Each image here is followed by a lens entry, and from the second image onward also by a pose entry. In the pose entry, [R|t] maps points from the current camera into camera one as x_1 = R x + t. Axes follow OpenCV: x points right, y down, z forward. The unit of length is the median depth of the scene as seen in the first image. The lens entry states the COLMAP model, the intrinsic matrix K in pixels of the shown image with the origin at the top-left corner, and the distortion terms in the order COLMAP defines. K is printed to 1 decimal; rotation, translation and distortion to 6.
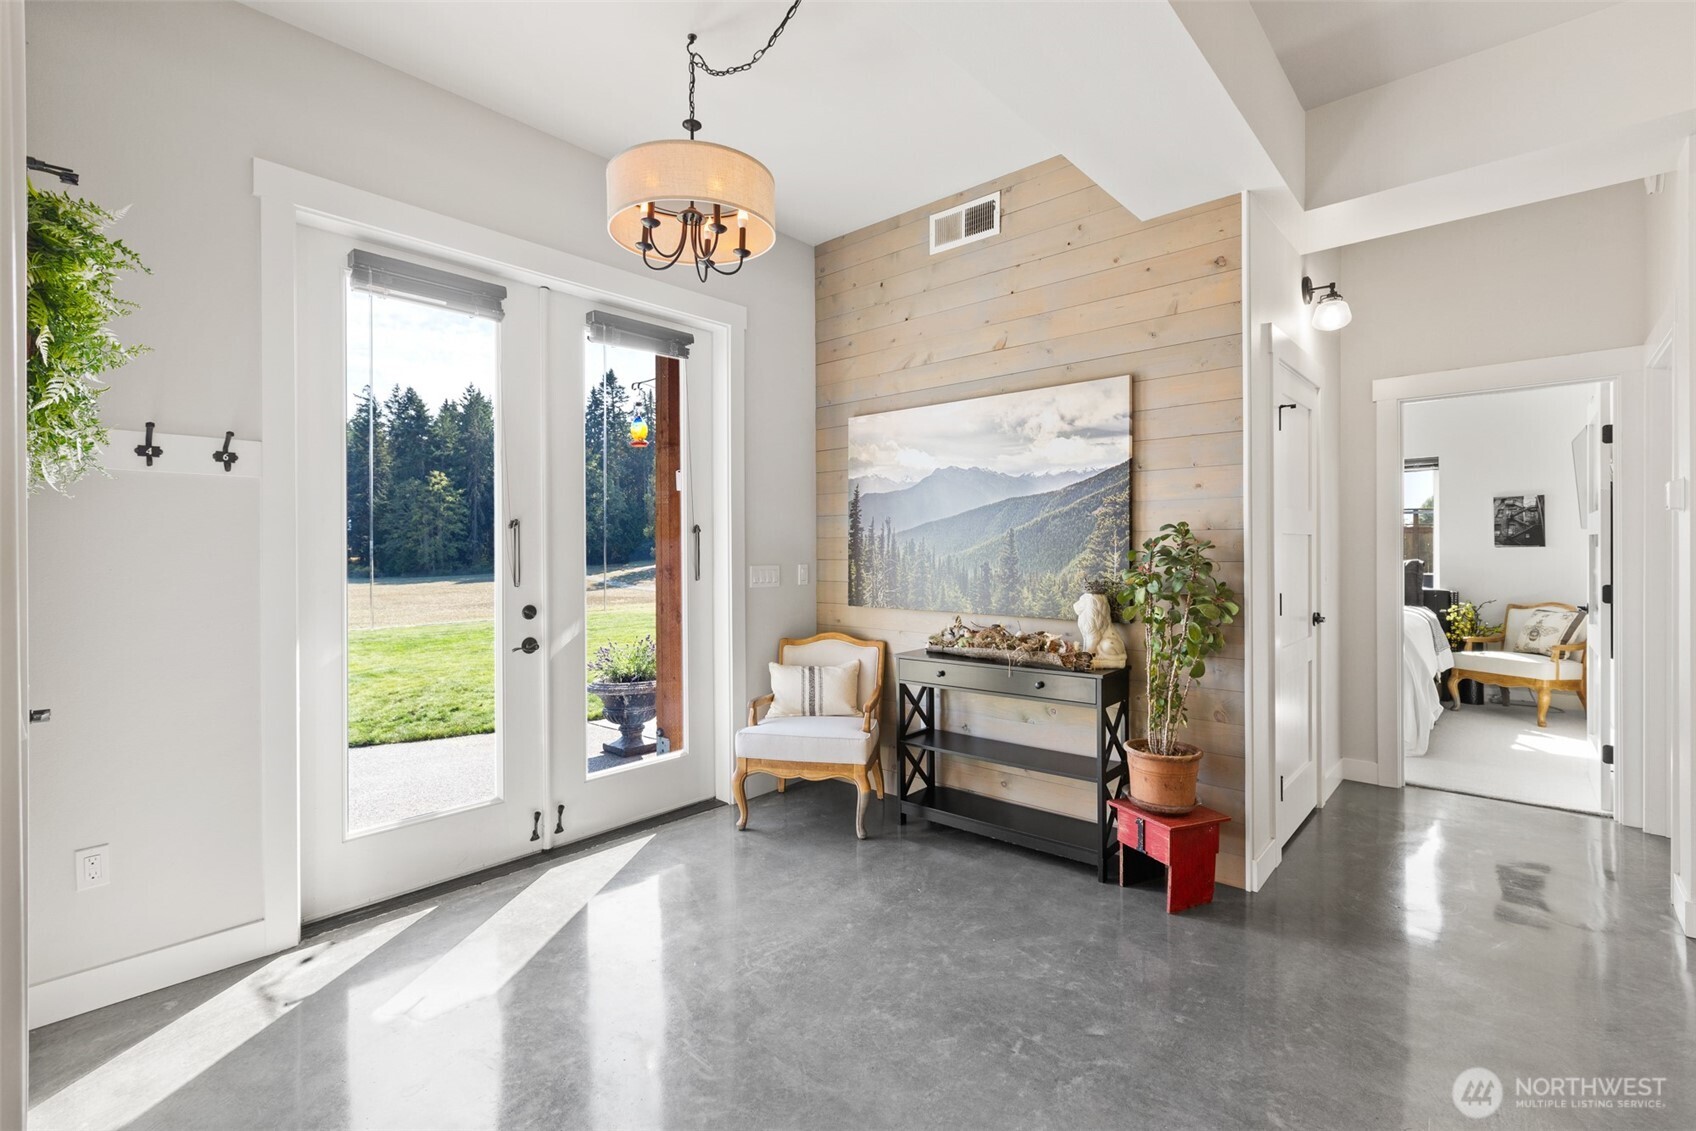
lens RADIAL K [[760.6, 0, 848.9], [0, 760.6, 555.3], [0, 0, 1]] dist [-0.000503, -0.000500]
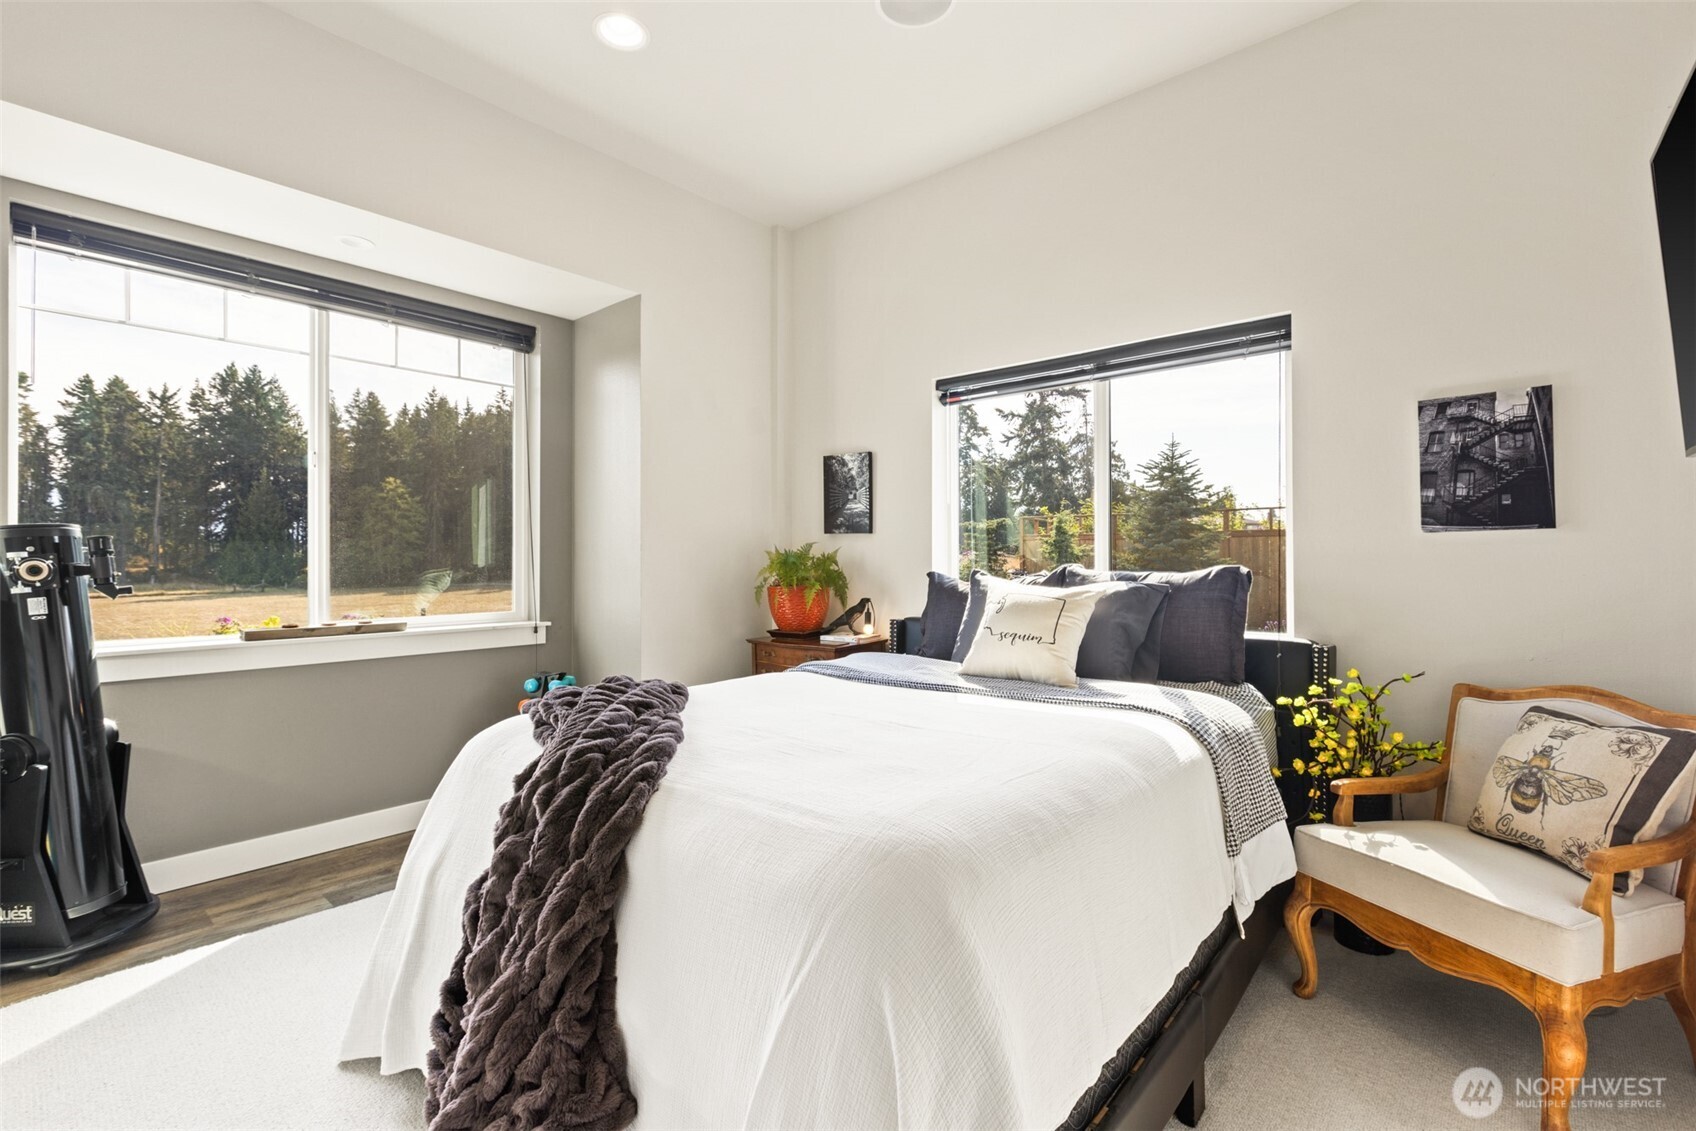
lens RADIAL K [[760.6, 0, 847.6], [0, 760.6, 553.6], [0, 0, 1]] dist [-0.000503, -0.000500]
pose [[1.000000, 0.000367, 0.000837, 0.567942], [-0.000354, 0.999877, -0.015677, 0.006554], [-0.000843, 0.015677, 0.999877, 0.626741]]
